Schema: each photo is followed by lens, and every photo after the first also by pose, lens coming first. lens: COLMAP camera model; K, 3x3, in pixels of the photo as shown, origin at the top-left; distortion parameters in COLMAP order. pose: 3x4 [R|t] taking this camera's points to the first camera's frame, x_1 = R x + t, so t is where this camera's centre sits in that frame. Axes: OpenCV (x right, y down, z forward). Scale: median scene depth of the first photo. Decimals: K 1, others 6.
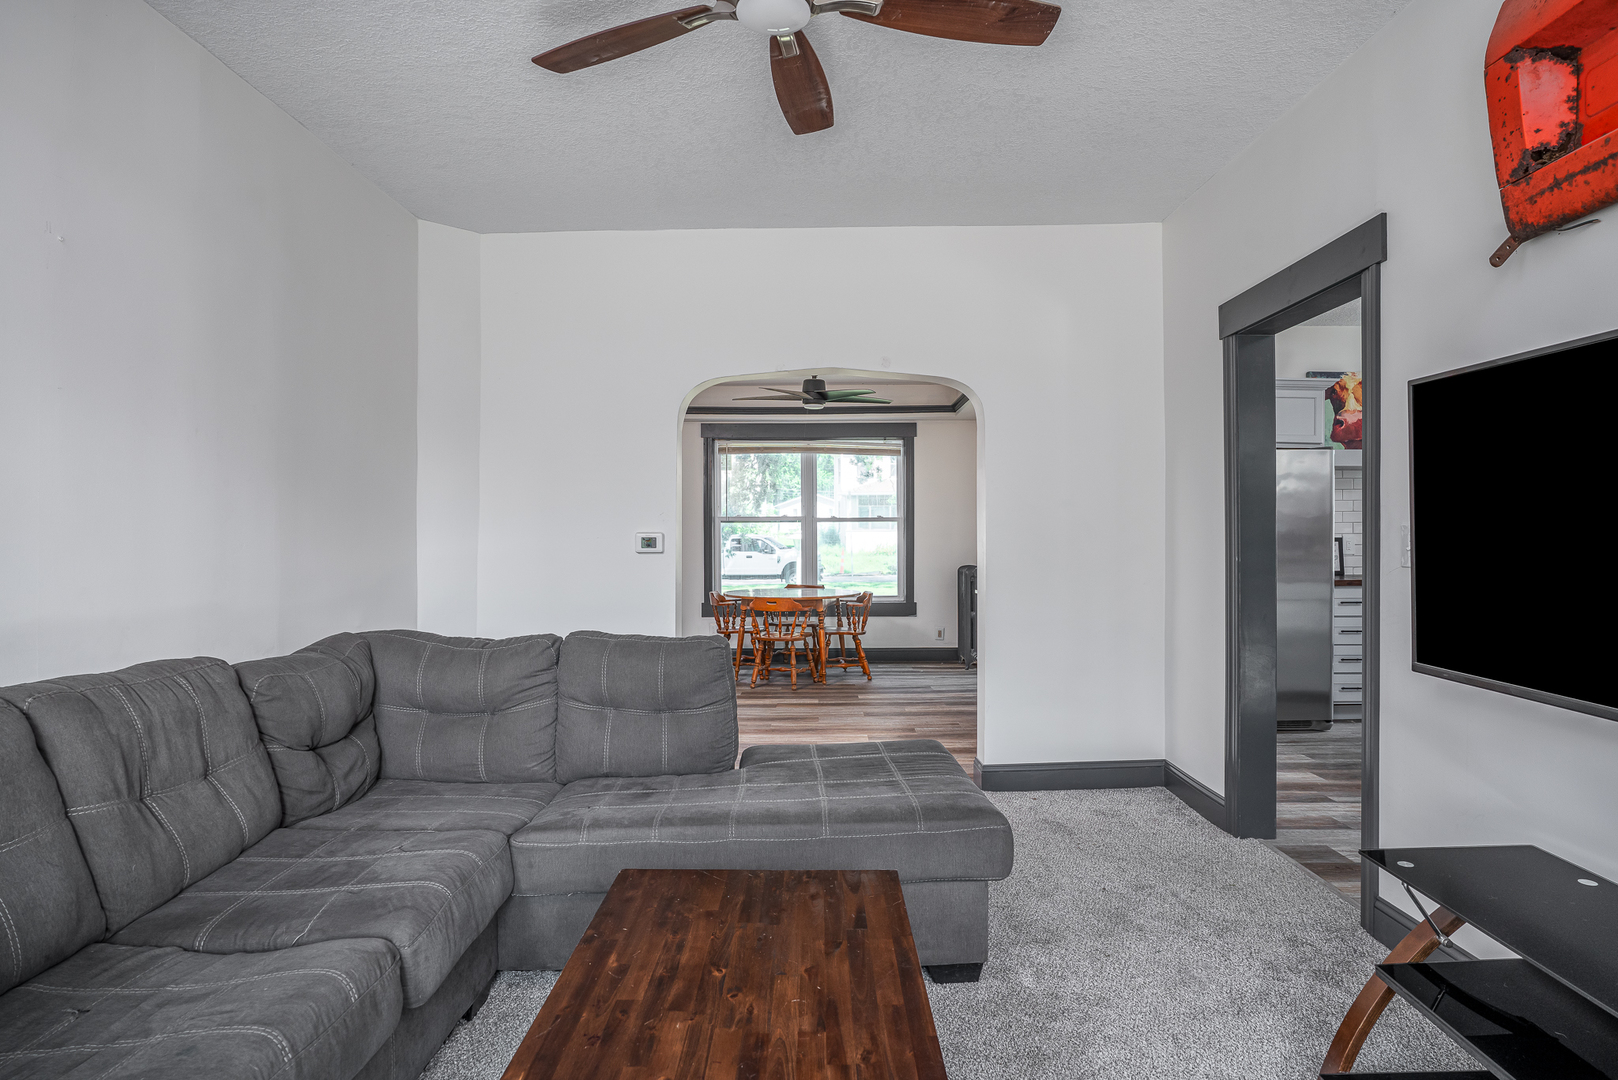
lens RADIAL K [[835.6, 0, 816.4], [0, 835.6, 540.6], [0, 0, 1]] dist [-0.007285, 0.002487]
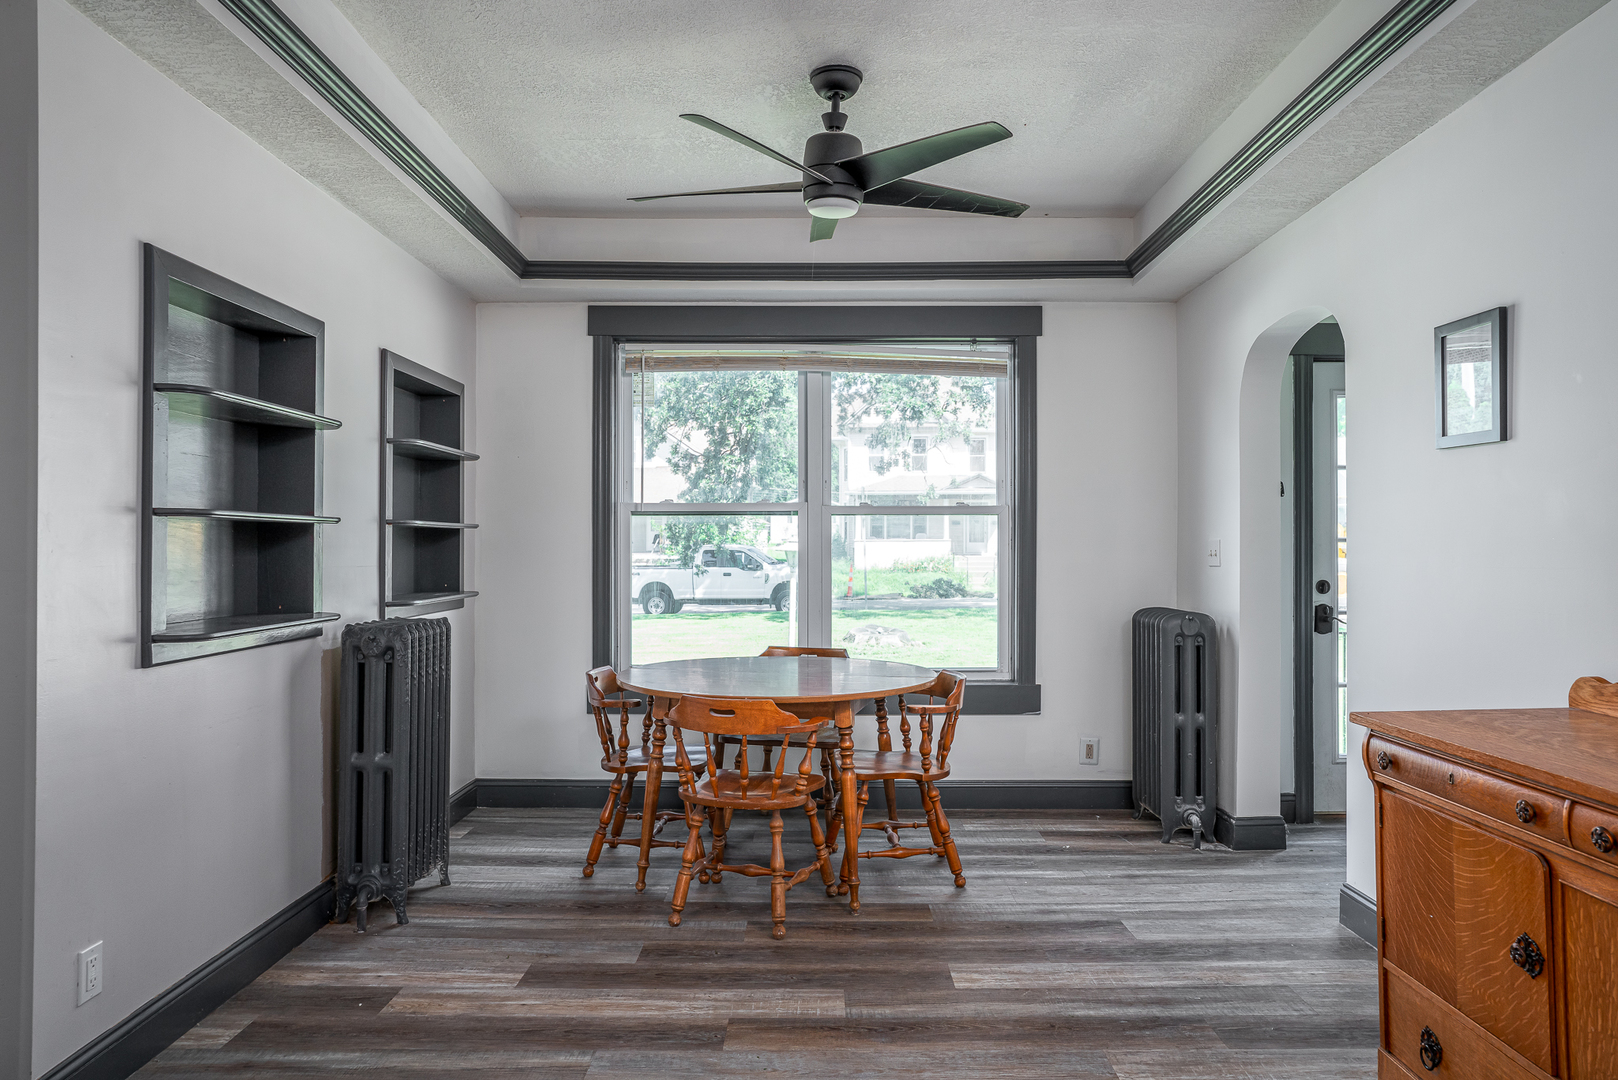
lens RADIAL K [[995.8, 0, 807.5], [0, 995.8, 540.8], [0, 0, 1]] dist [-0.002458, -0.000214]
pose [[0.999963, 0.004221, -0.007498, -0.008416], [-0.004313, 0.999915, -0.012322, -0.000073], [0.007445, 0.012353, 0.999896, 0.429027]]
